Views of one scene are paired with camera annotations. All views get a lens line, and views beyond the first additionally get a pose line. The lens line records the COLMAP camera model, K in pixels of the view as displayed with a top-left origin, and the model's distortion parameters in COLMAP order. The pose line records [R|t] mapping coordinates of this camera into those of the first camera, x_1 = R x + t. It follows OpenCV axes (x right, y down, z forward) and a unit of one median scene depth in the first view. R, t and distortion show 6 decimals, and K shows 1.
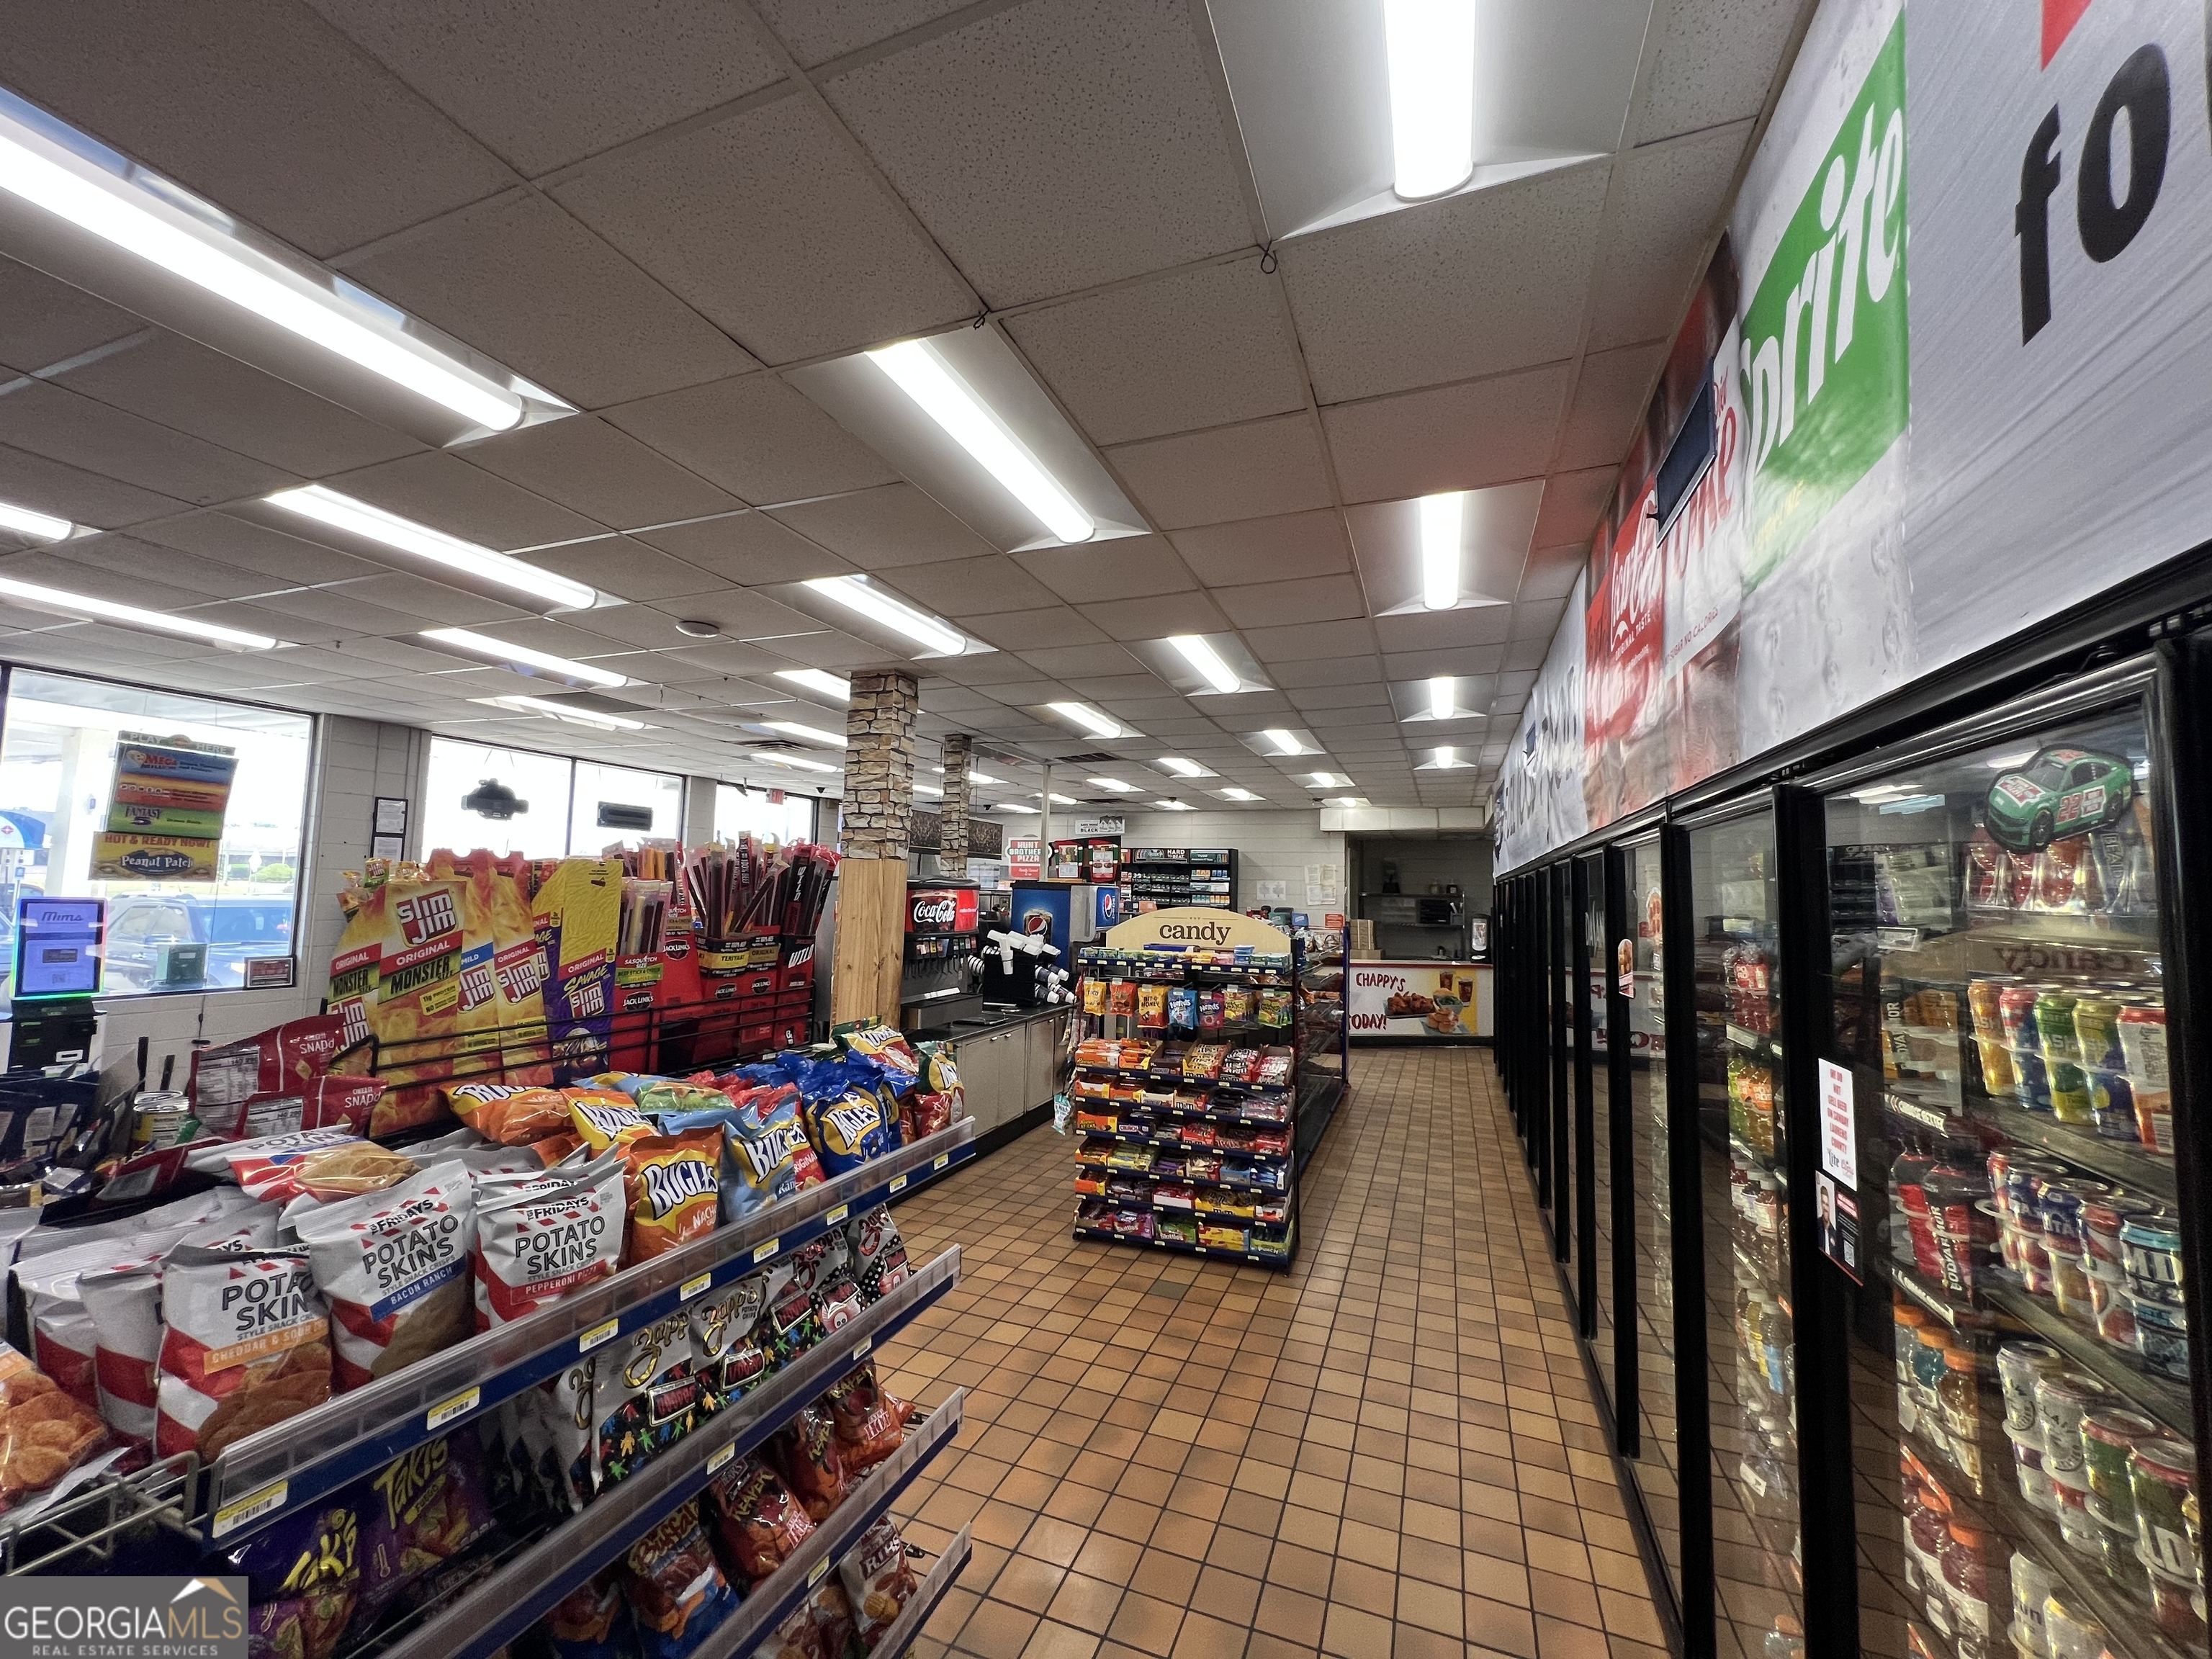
lens RADIAL K [[885.0, 0, 1105.3], [0, 885.0, 825.0], [0, 0, 1]] dist [-0.005042, 0.001442]
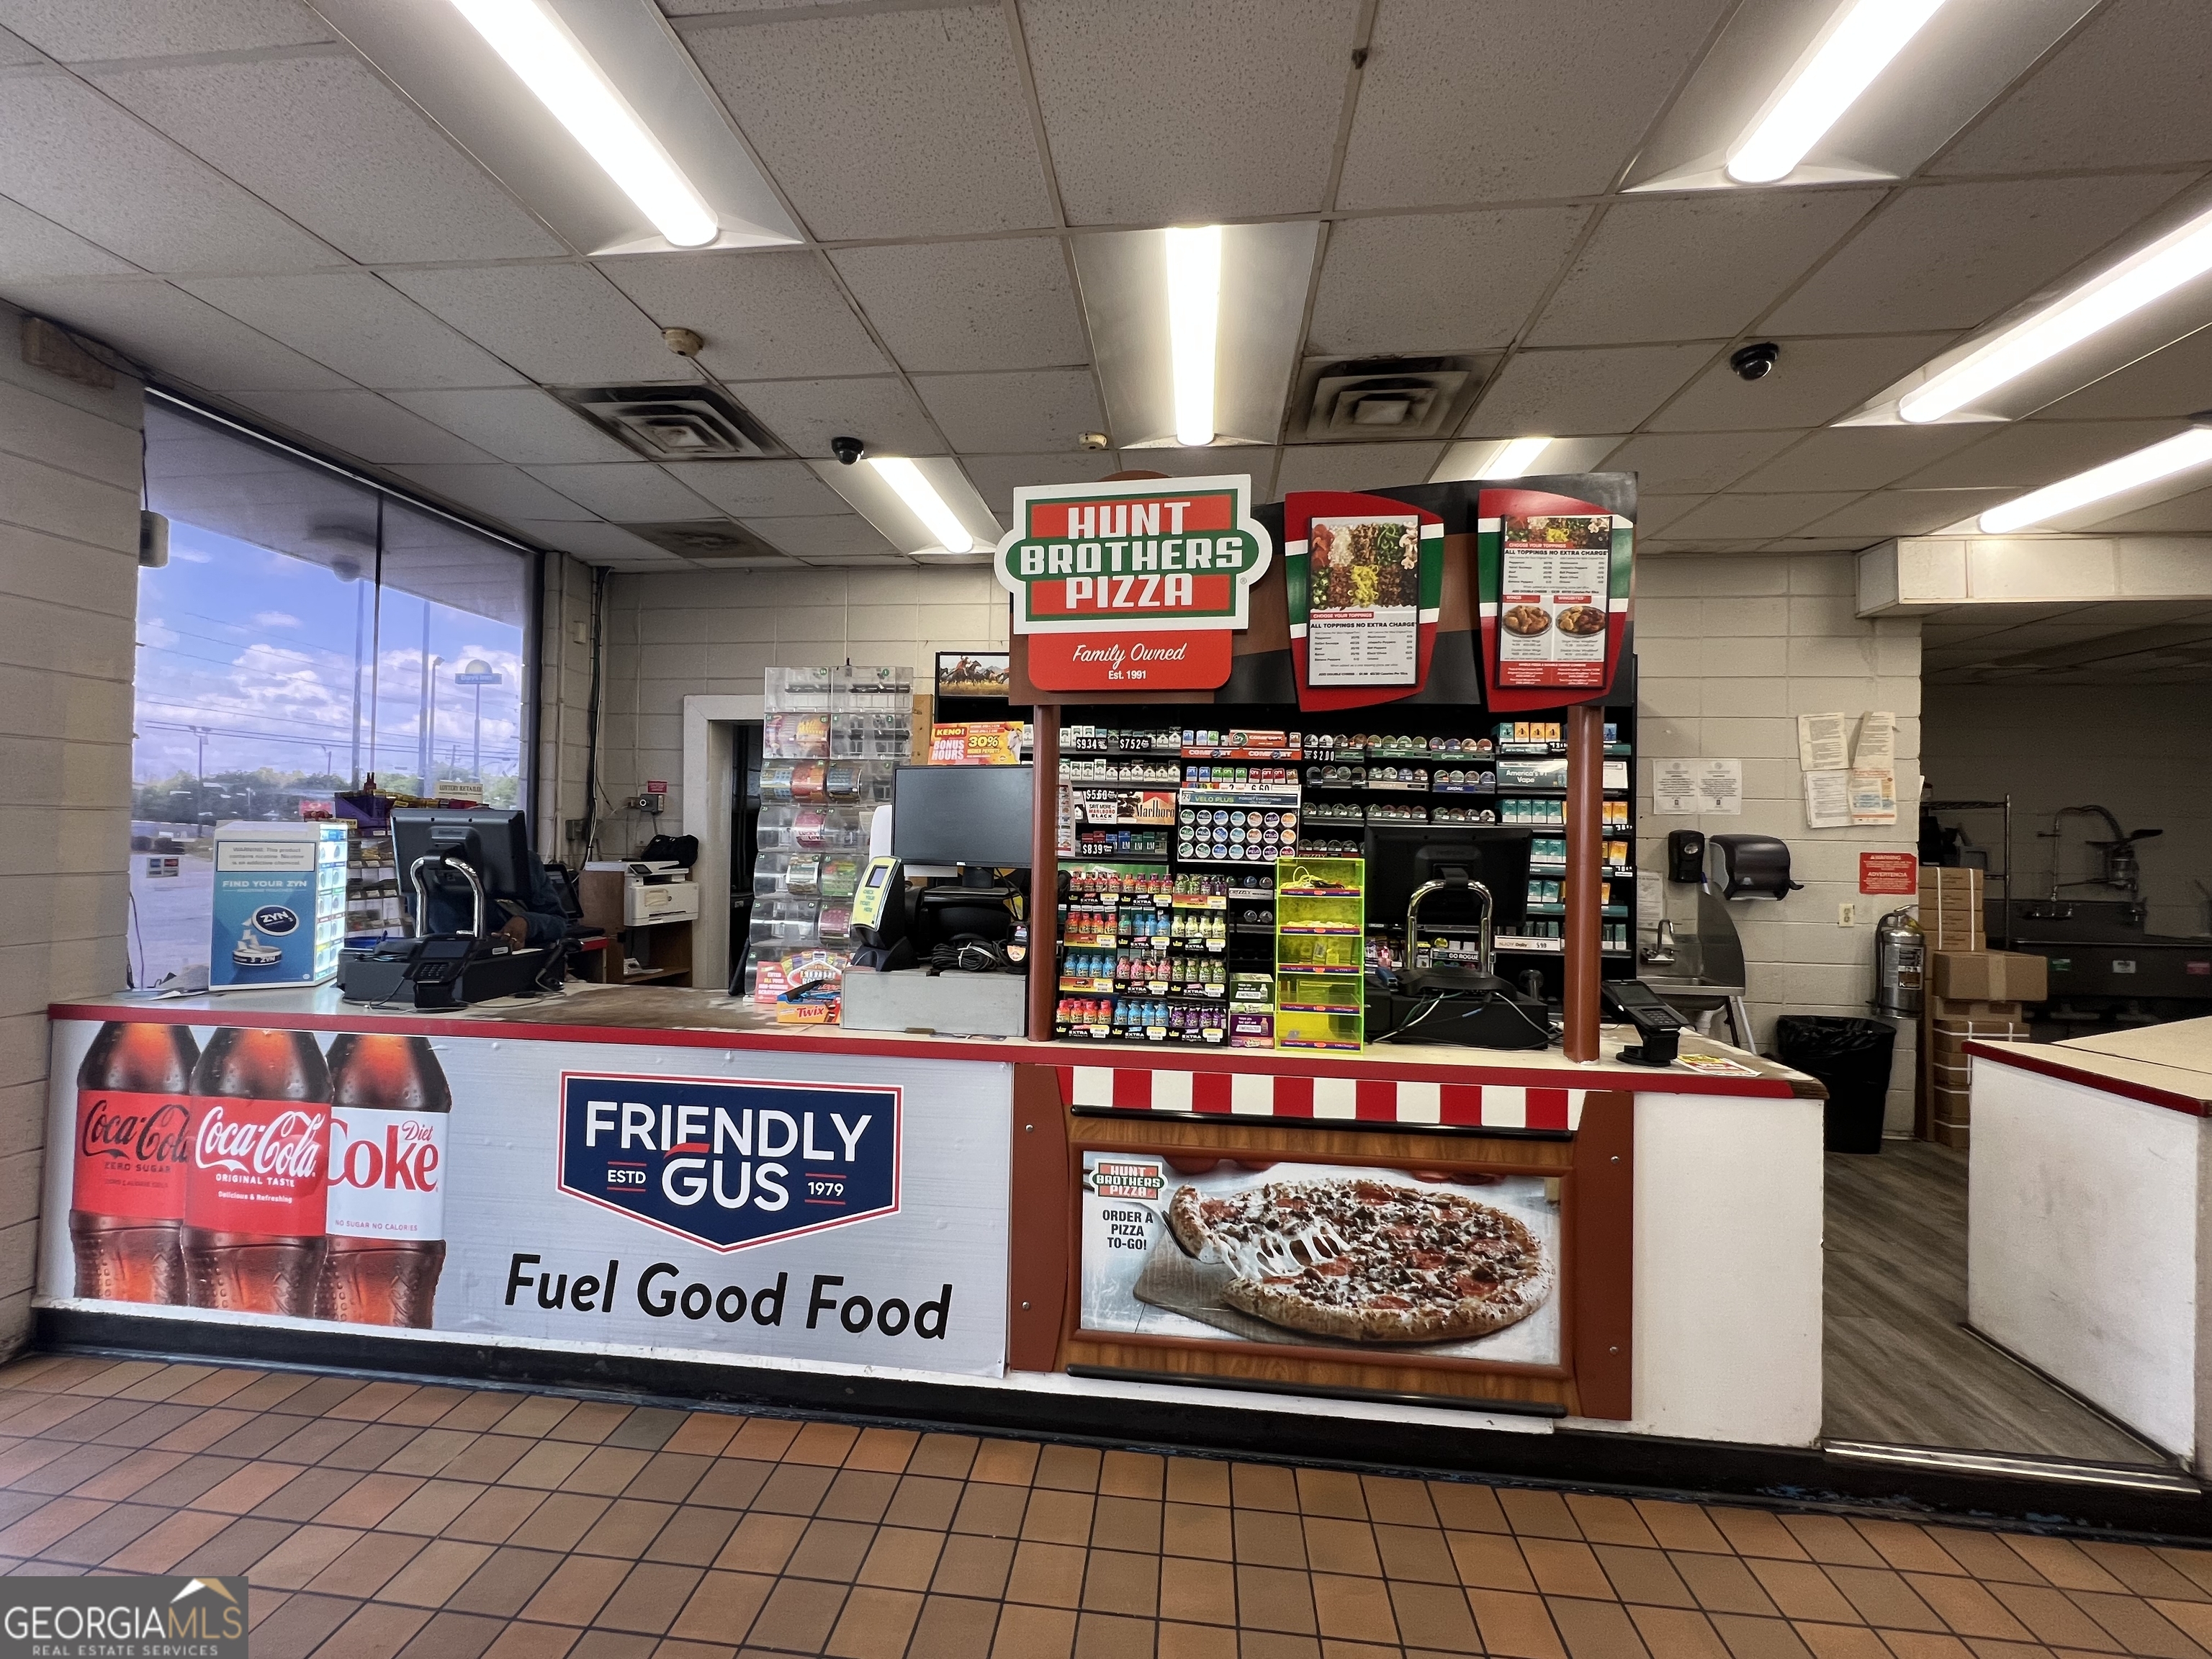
lens RADIAL K [[885.0, 0, 1097.5], [0, 885.0, 817.1], [0, 0, 1]] dist [-0.005042, 0.001442]
pose [[0.968012, -0.002671, 0.250892, -0.233941], [-0.014348, 0.997718, 0.065983, 0.121263], [-0.250495, -0.067473, 0.965764, 1.324069]]
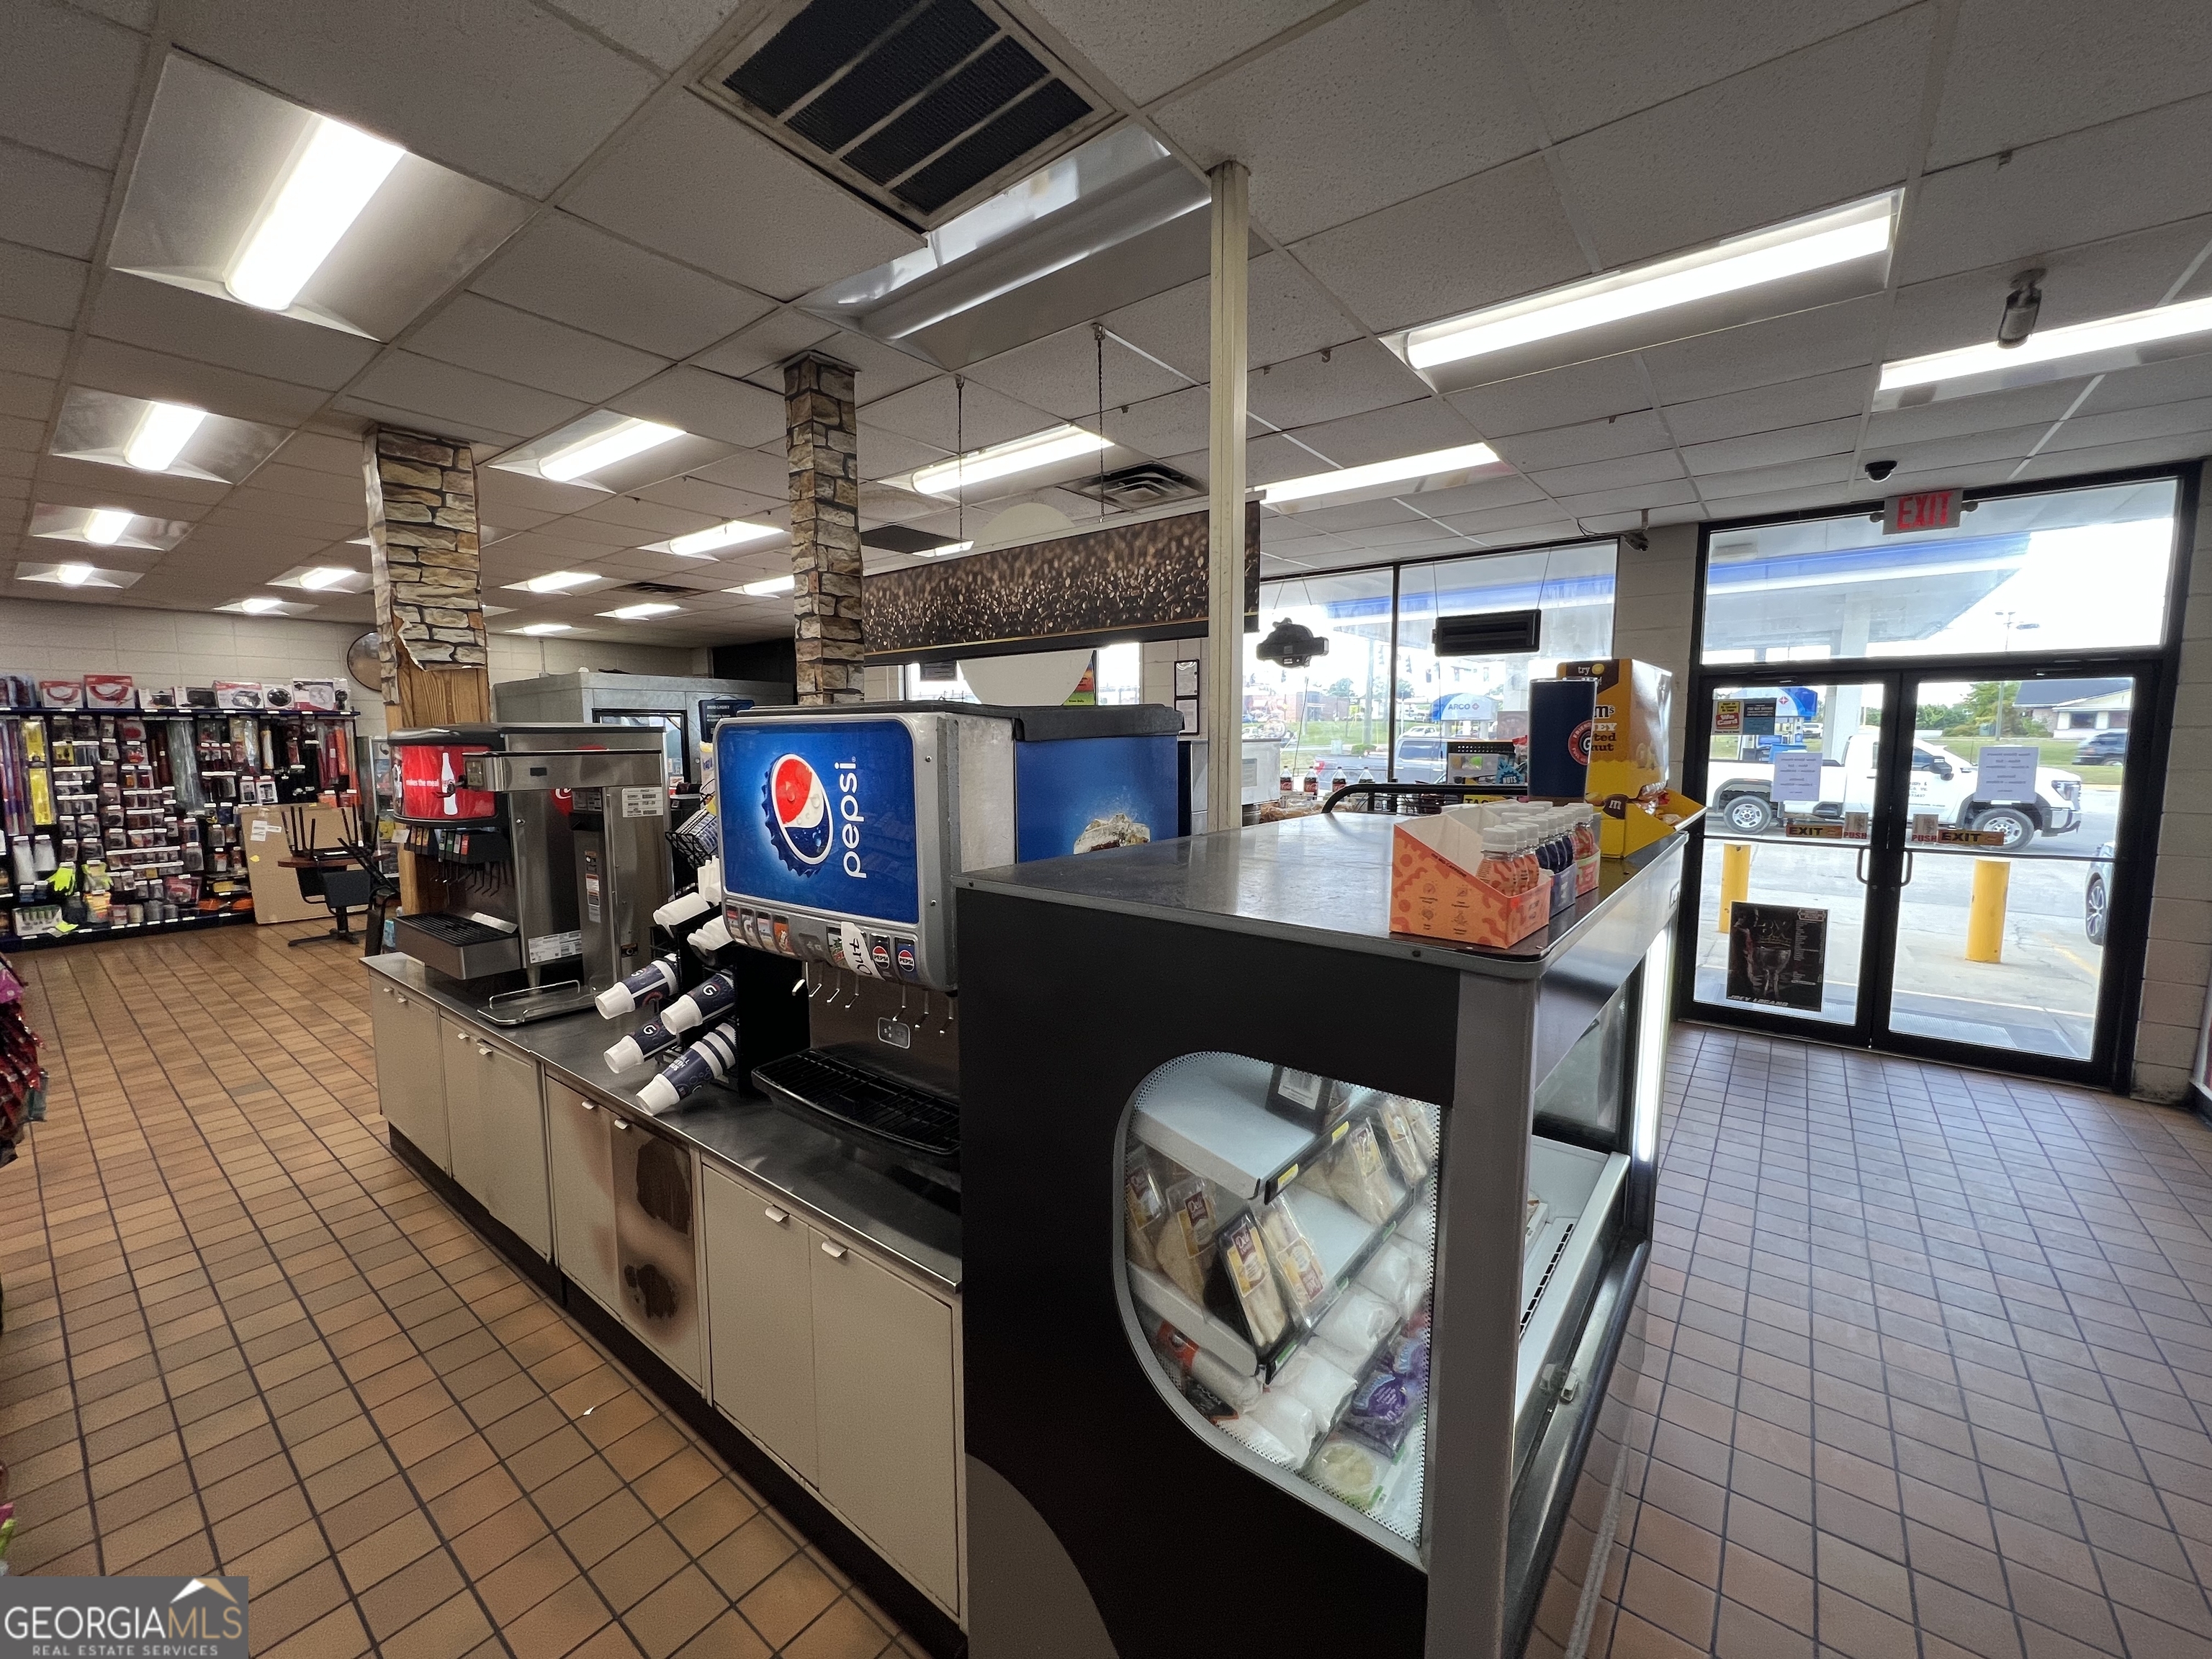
lens RADIAL K [[885.0, 0, 1101.5], [0, 885.0, 826.5], [0, 0, 1]] dist [-0.005042, 0.001442]
pose [[-0.289847, 0.073755, -0.954227, 0.202360], [0.069831, 0.995999, 0.055773, 0.100093], [0.954522, -0.050469, -0.293838, 1.263482]]
